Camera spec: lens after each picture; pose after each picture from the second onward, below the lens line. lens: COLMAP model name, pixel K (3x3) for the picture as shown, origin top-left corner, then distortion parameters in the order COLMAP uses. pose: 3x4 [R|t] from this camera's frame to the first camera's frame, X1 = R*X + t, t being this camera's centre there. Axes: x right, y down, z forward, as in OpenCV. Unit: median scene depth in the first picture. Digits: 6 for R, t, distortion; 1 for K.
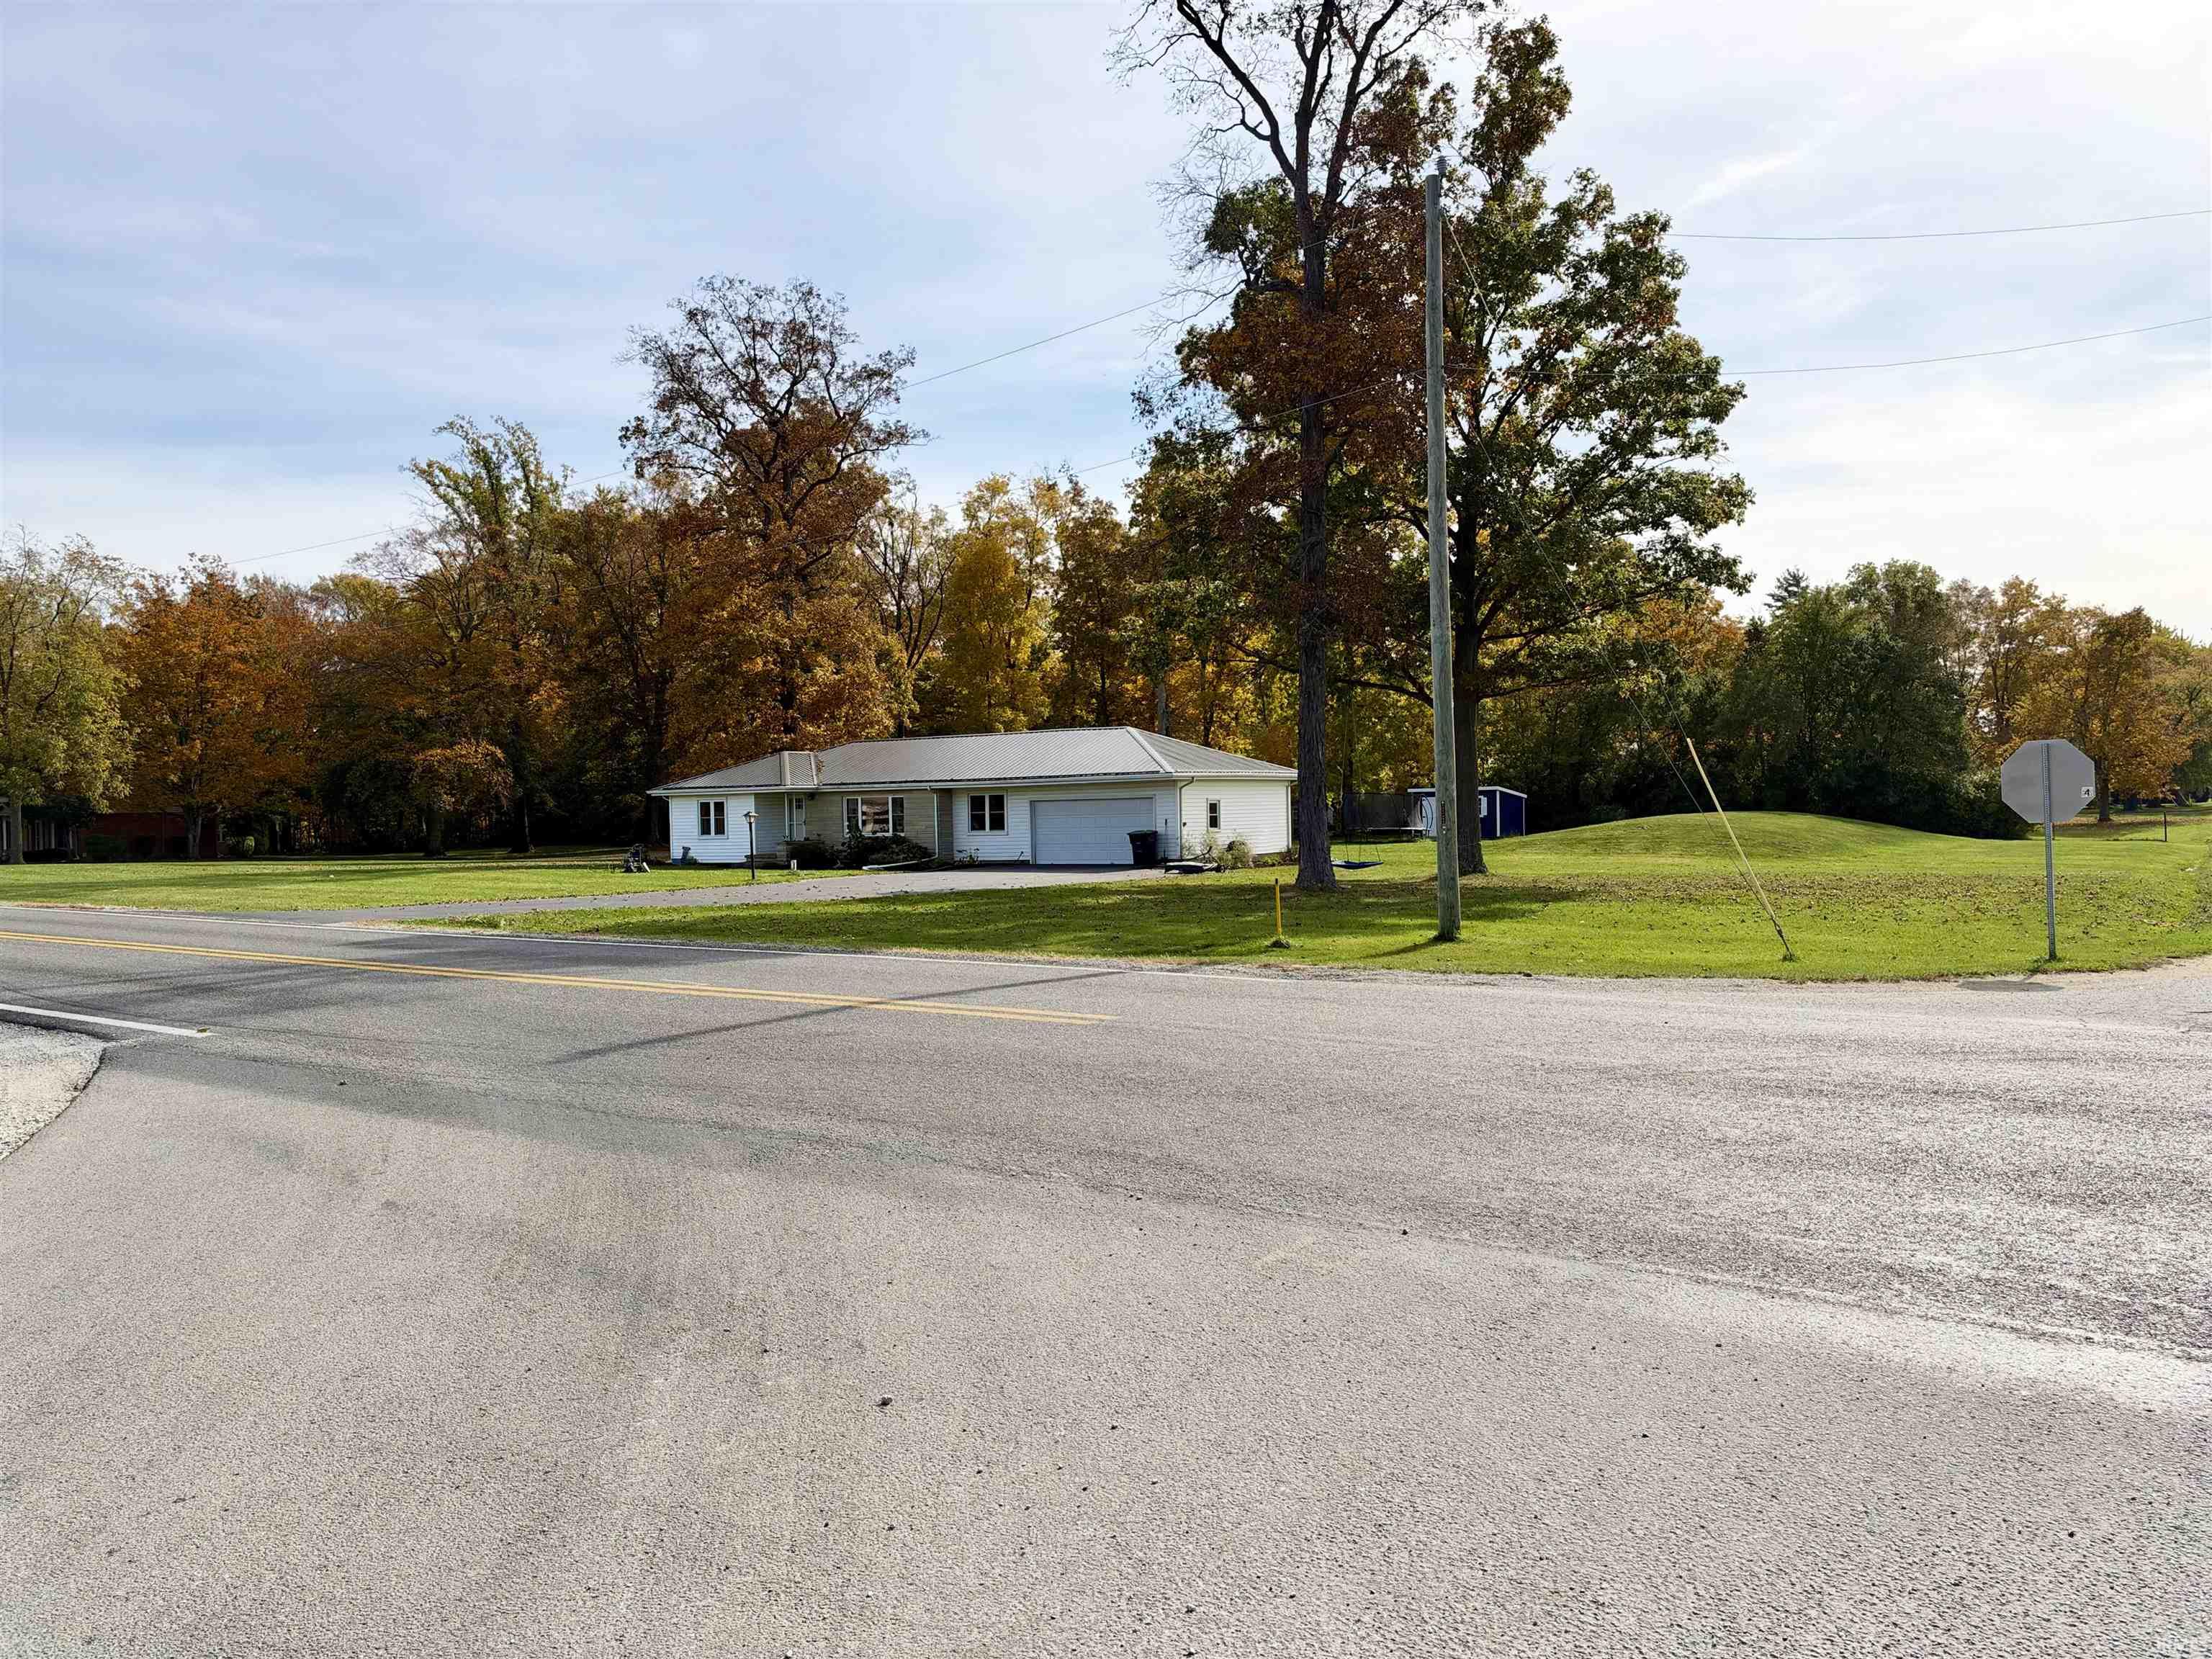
lens RADIAL K [[1546.0, 0, 1099.4], [0, 1546.0, 824.0], [0, 0, 1]] dist [-0.005170, -0.000753]
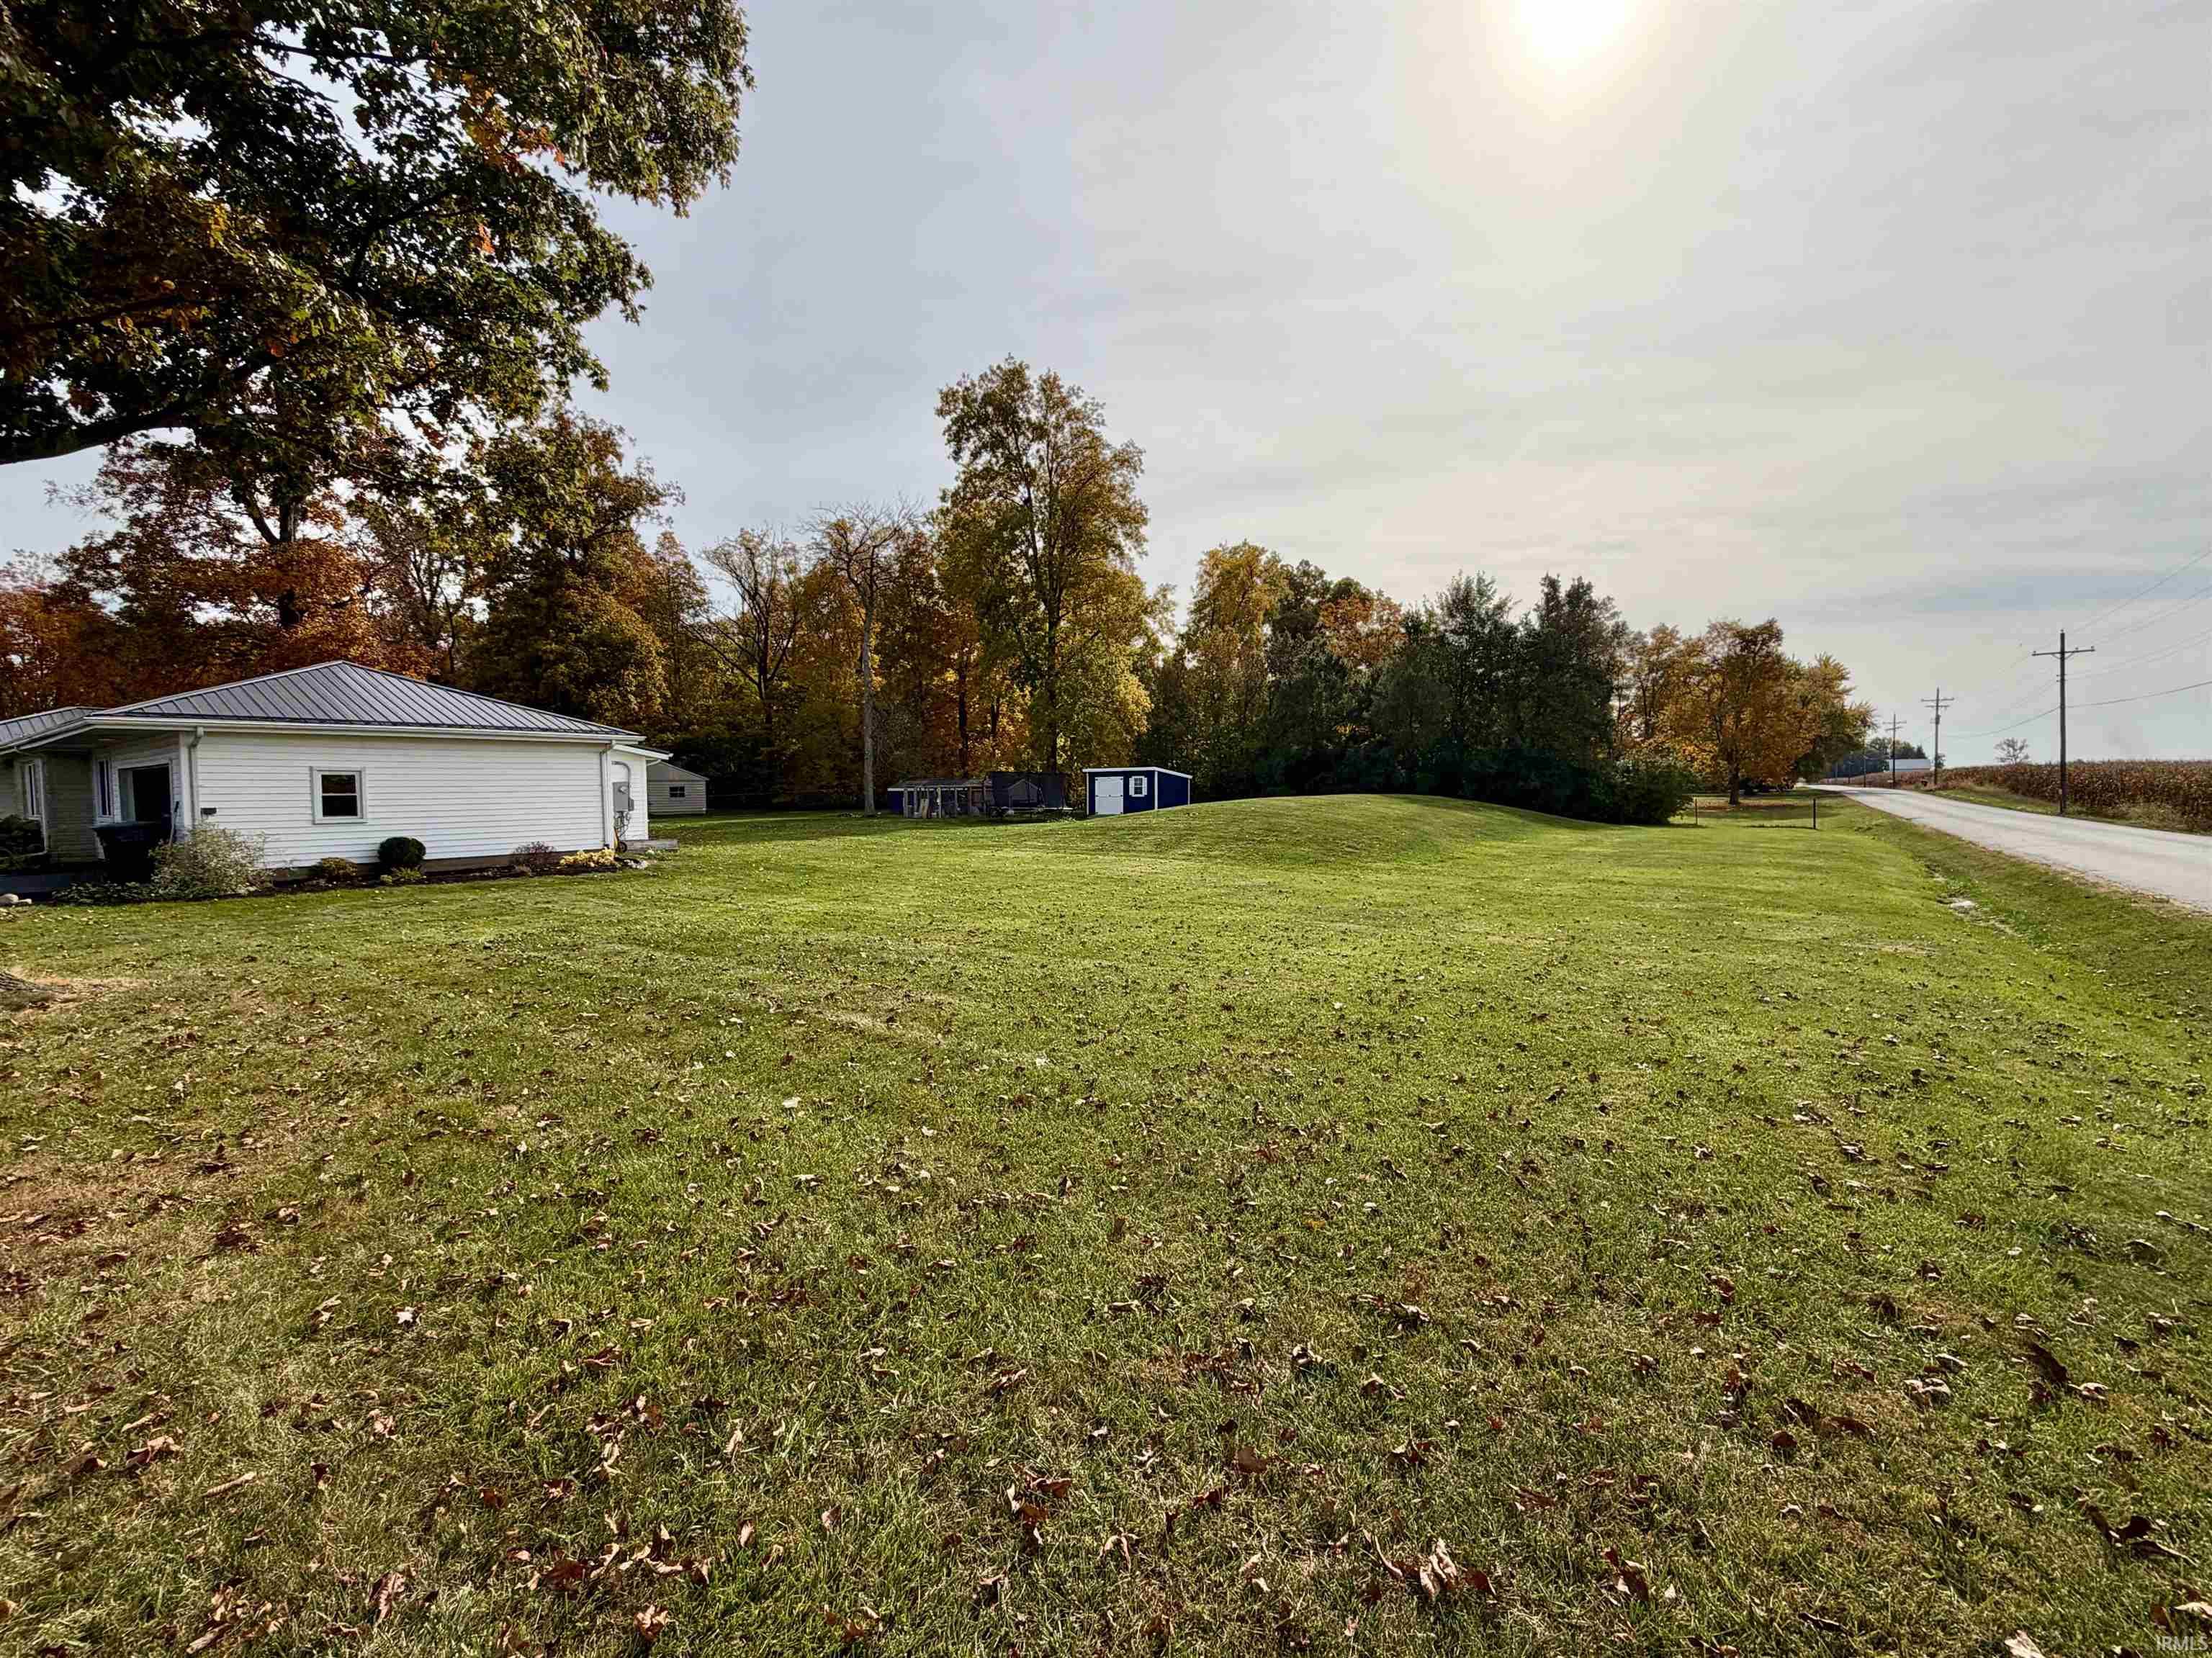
lens RADIAL K [[892.5, 0, 1106.0], [0, 892.5, 827.6], [0, 0, 1]] dist [0.001402, 0.000024]
pose [[0.999859, 0.007742, -0.014902, 0.290431], [-0.007225, 0.999381, 0.034416, -0.005556], [0.015159, -0.034303, 0.999296, 0.497180]]
